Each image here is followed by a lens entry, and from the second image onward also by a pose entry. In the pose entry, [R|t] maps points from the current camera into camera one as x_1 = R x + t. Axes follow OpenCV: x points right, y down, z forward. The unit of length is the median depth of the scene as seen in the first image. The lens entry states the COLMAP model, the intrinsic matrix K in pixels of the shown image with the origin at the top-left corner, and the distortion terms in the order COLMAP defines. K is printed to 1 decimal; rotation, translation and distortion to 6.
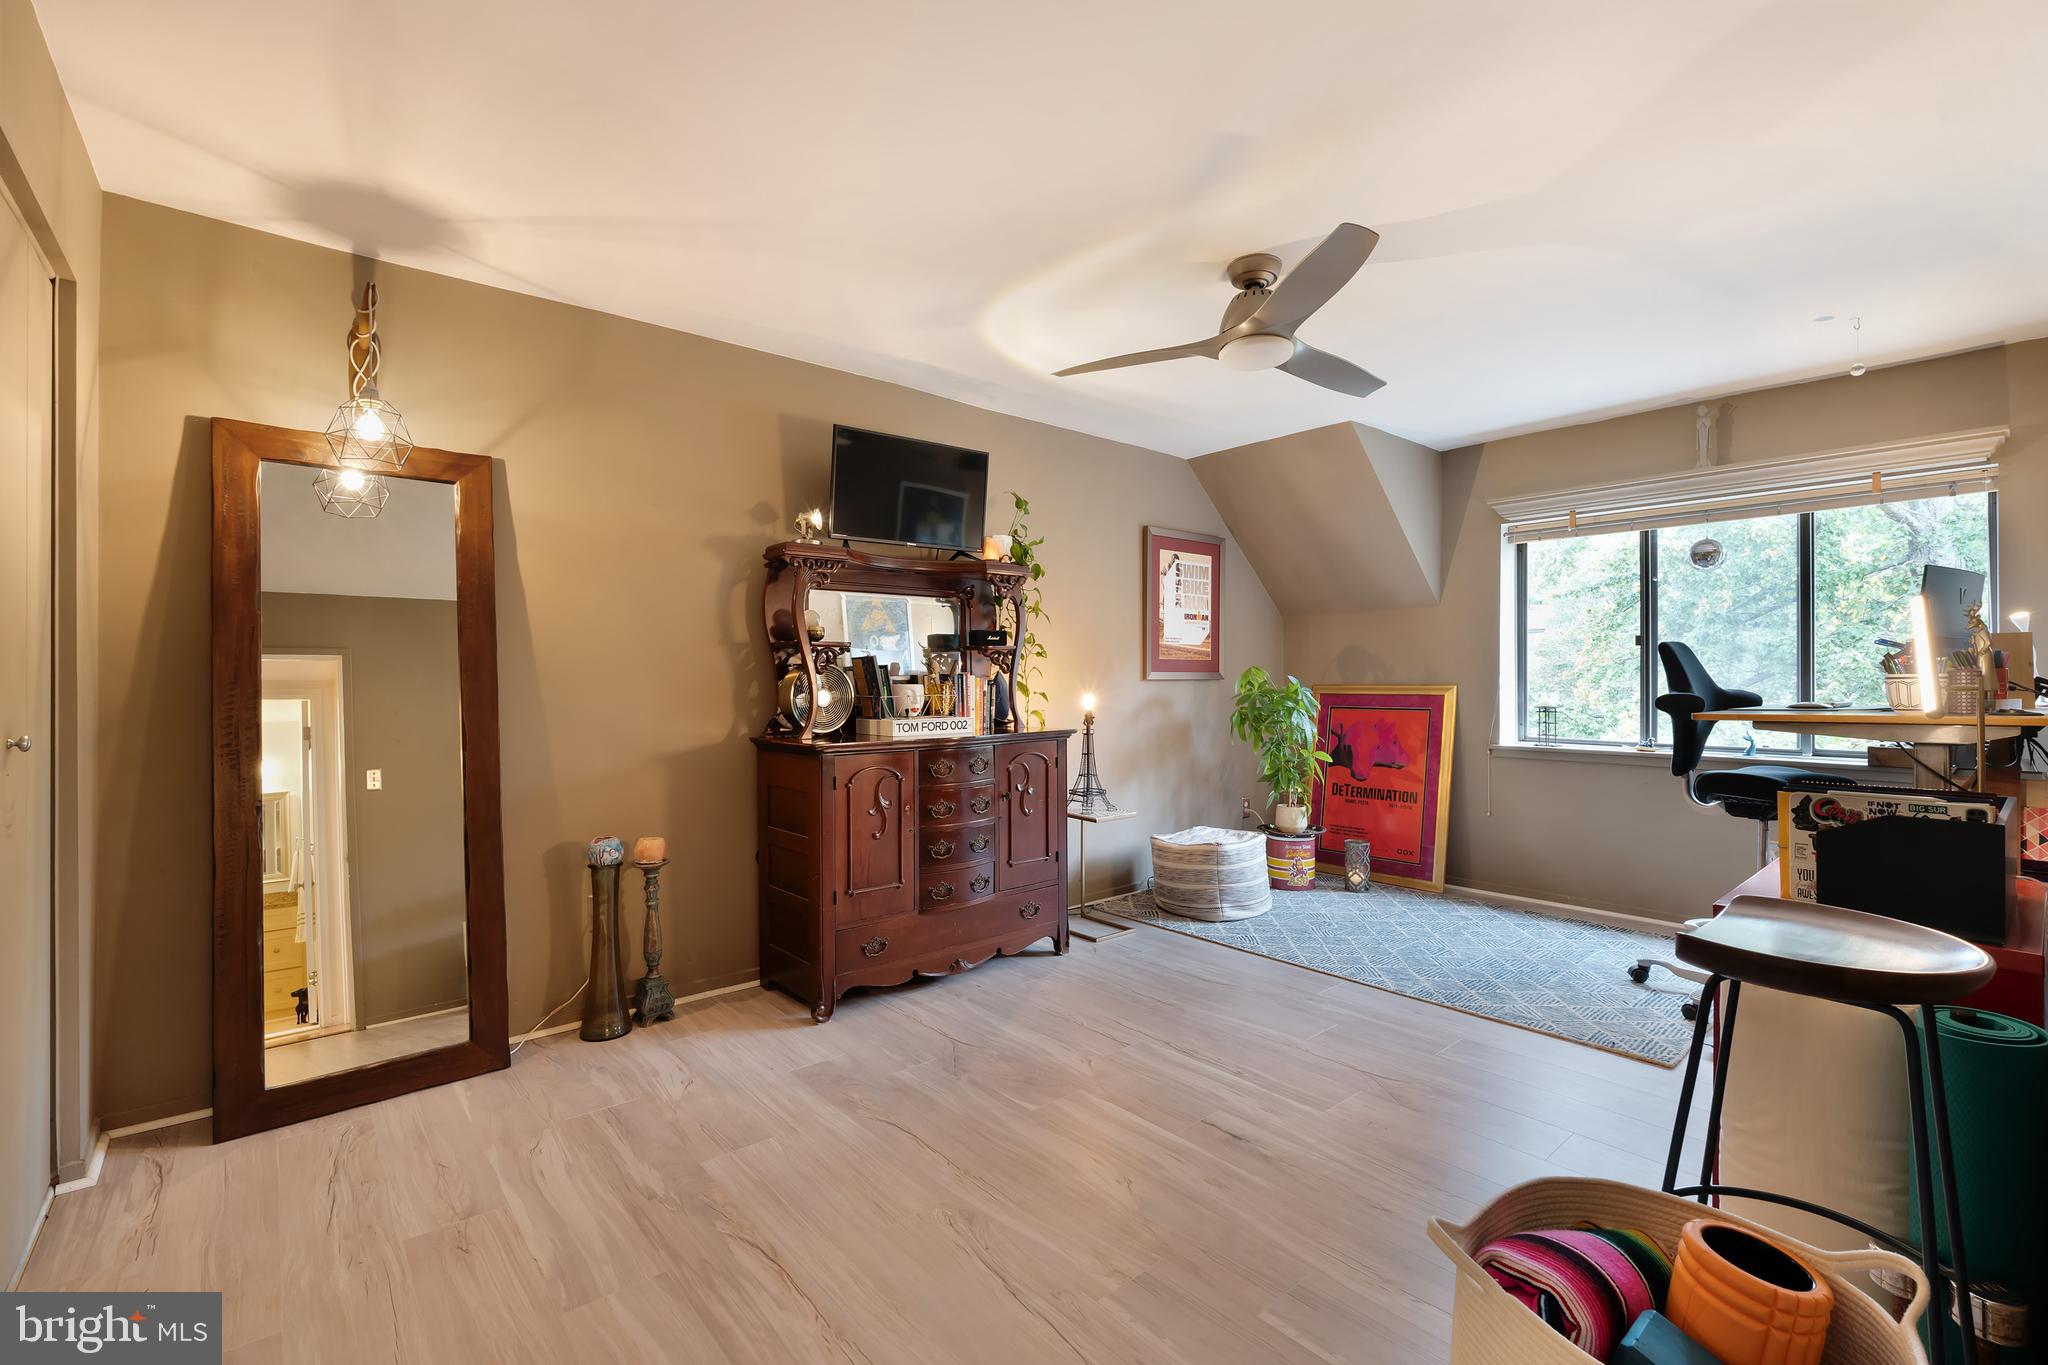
lens RADIAL K [[906.9, 0, 1040.6], [0, 906.9, 675.7], [0, 0, 1]] dist [-0.007405, 0.001431]
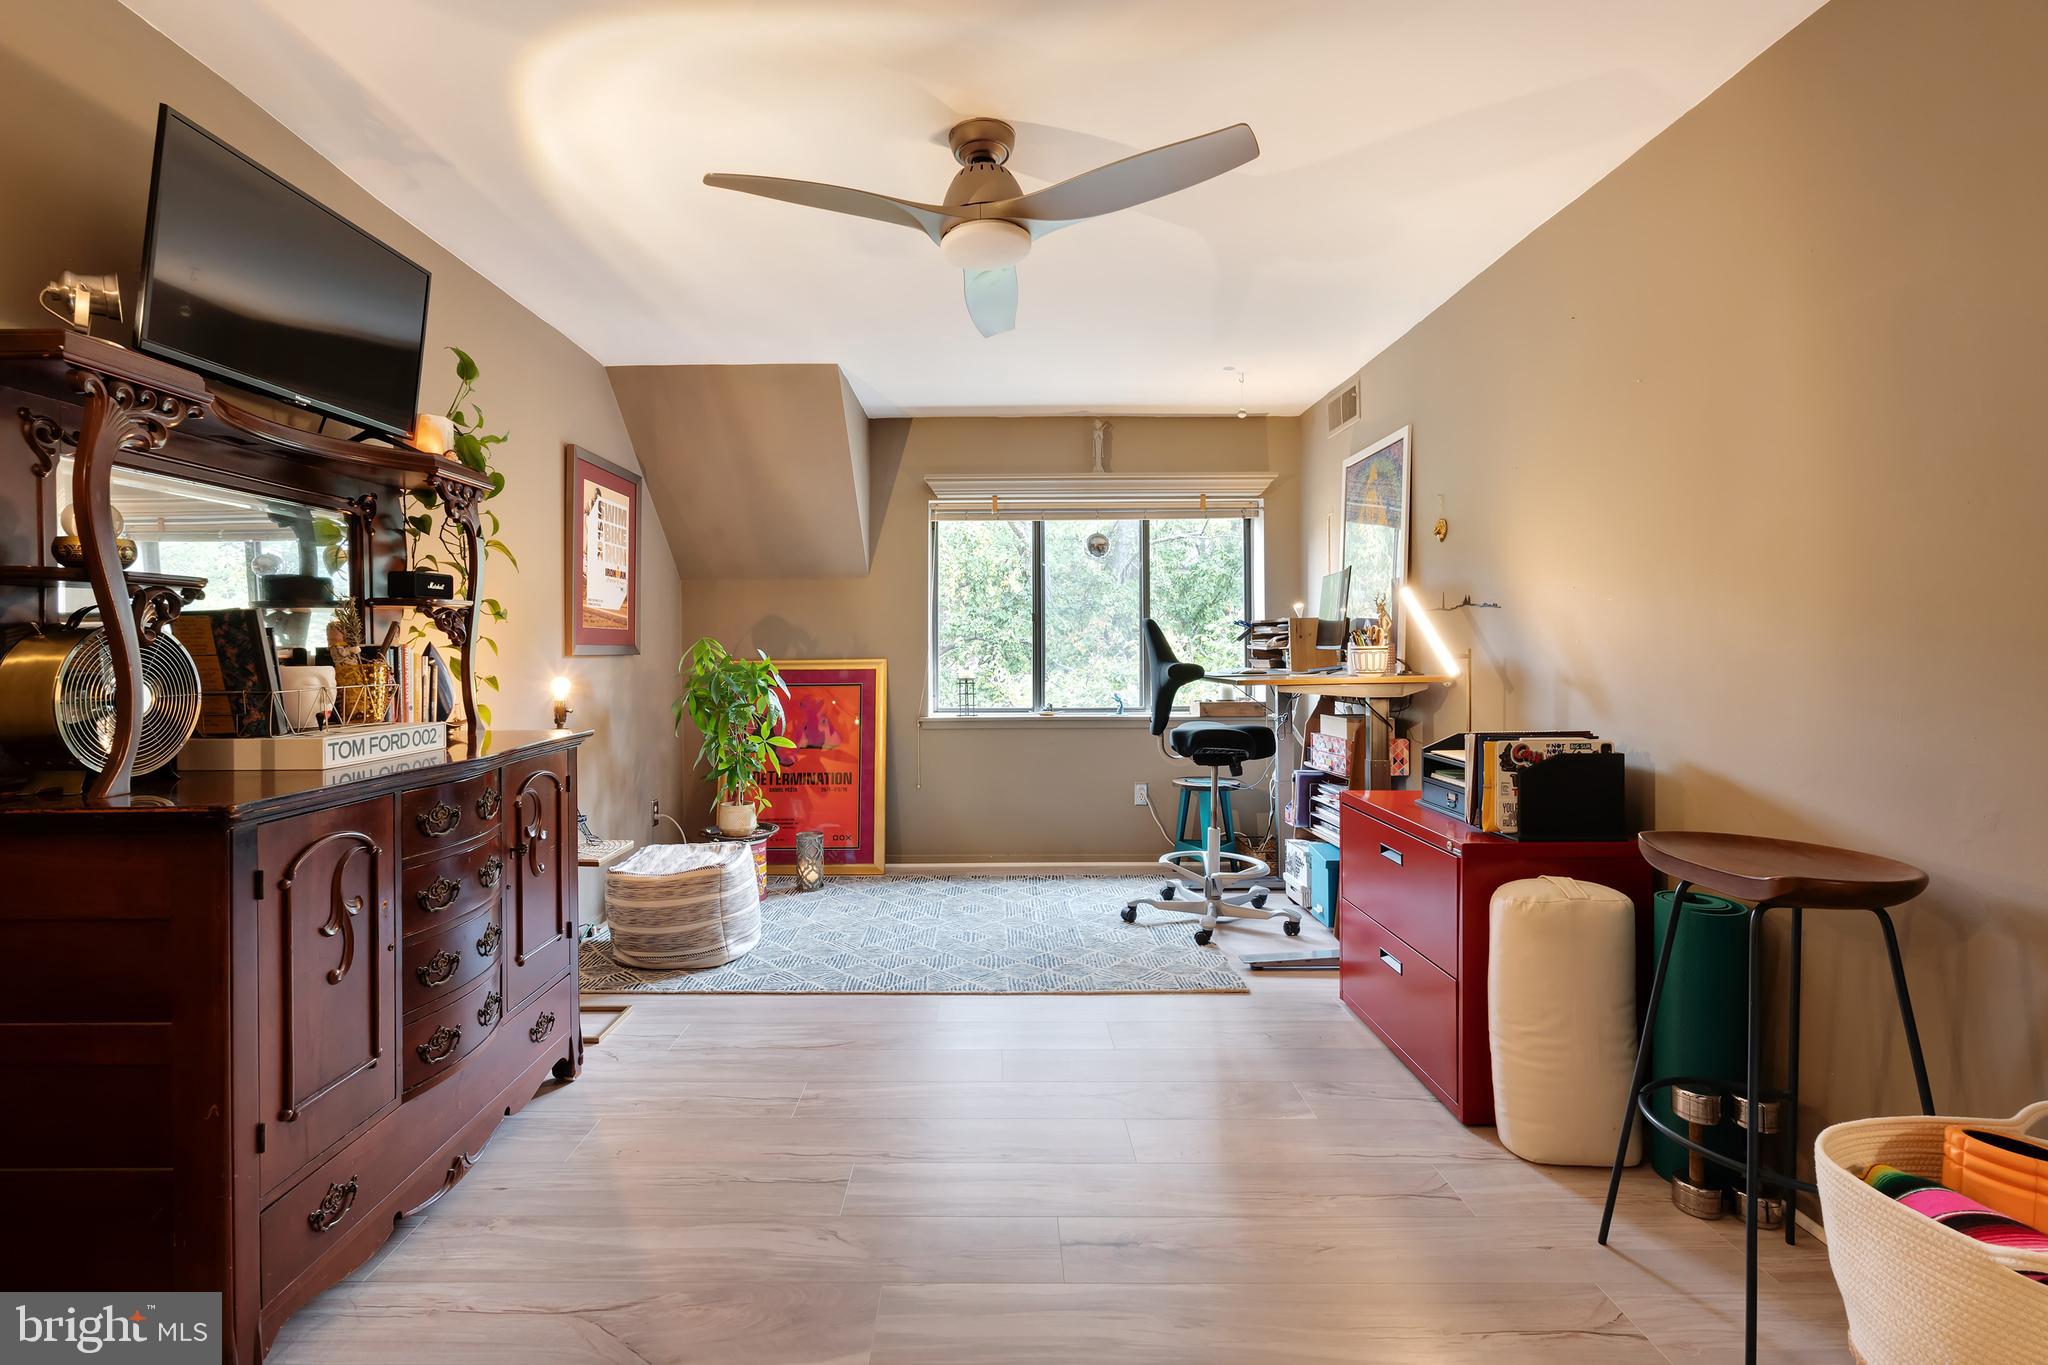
lens RADIAL K [[906.9, 0, 999.4], [0, 906.9, 642.0], [0, 0, 1]] dist [-0.007405, 0.001431]
pose [[0.658167, 0.004433, 0.752859, -0.273781], [0.002938, 0.999960, -0.008457, 0.001201], [-0.752866, 0.007778, 0.658128, 0.356319]]
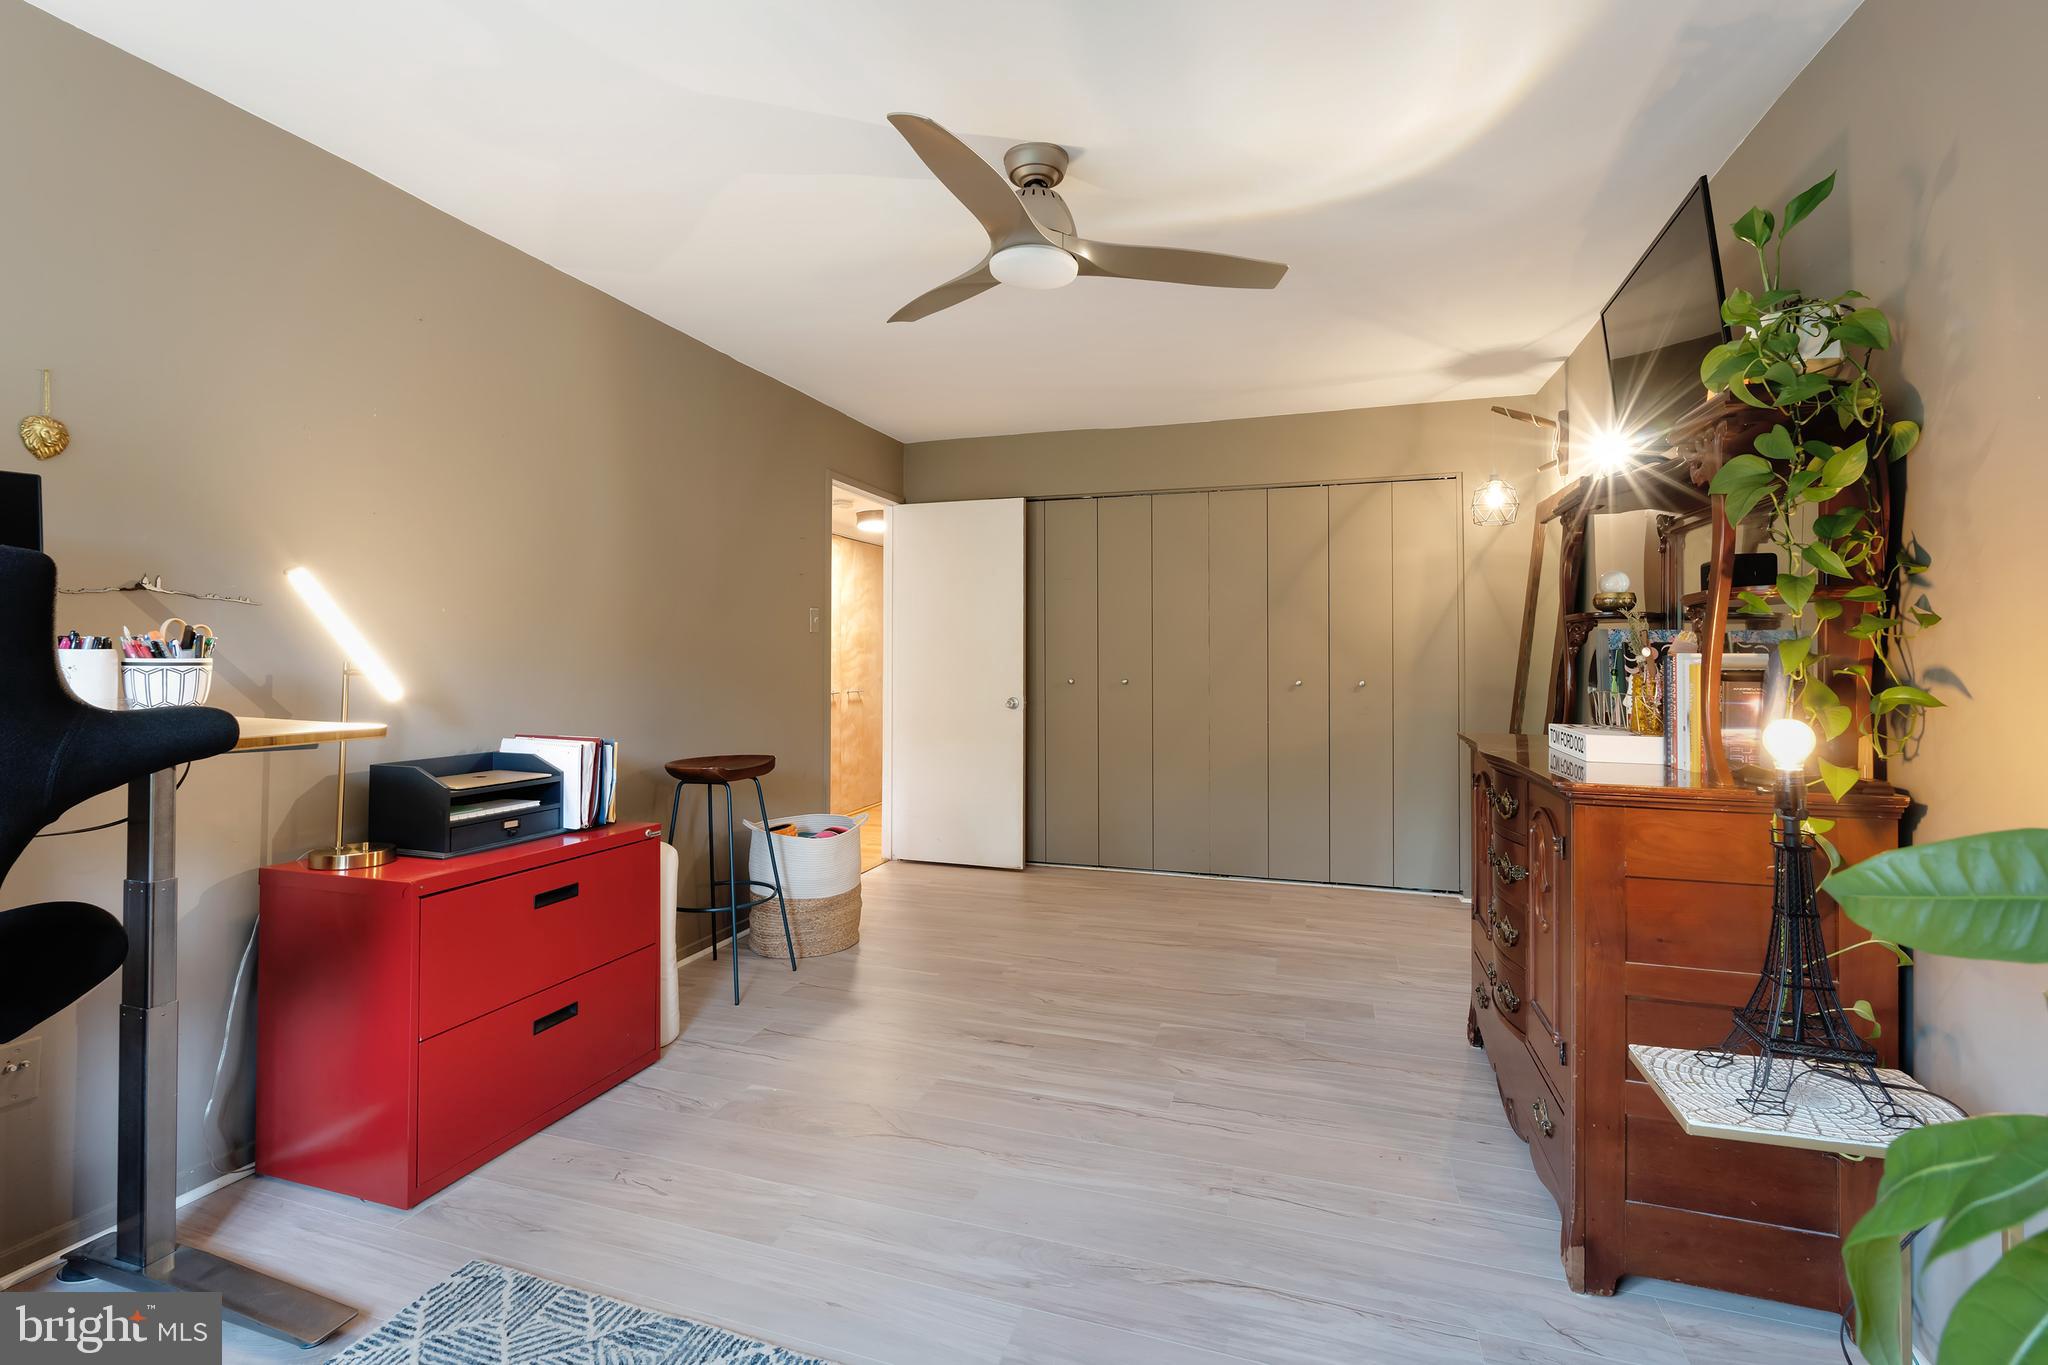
lens RADIAL K [[906.9, 0, 1012.6], [0, 906.9, 644.3], [0, 0, 1]] dist [-0.007405, 0.001431]
pose [[-0.868981, -0.006290, -0.494806, 0.506411], [0.001011, 0.999895, -0.014485, -0.002375], [0.494845, -0.013088, -0.868883, 1.303828]]
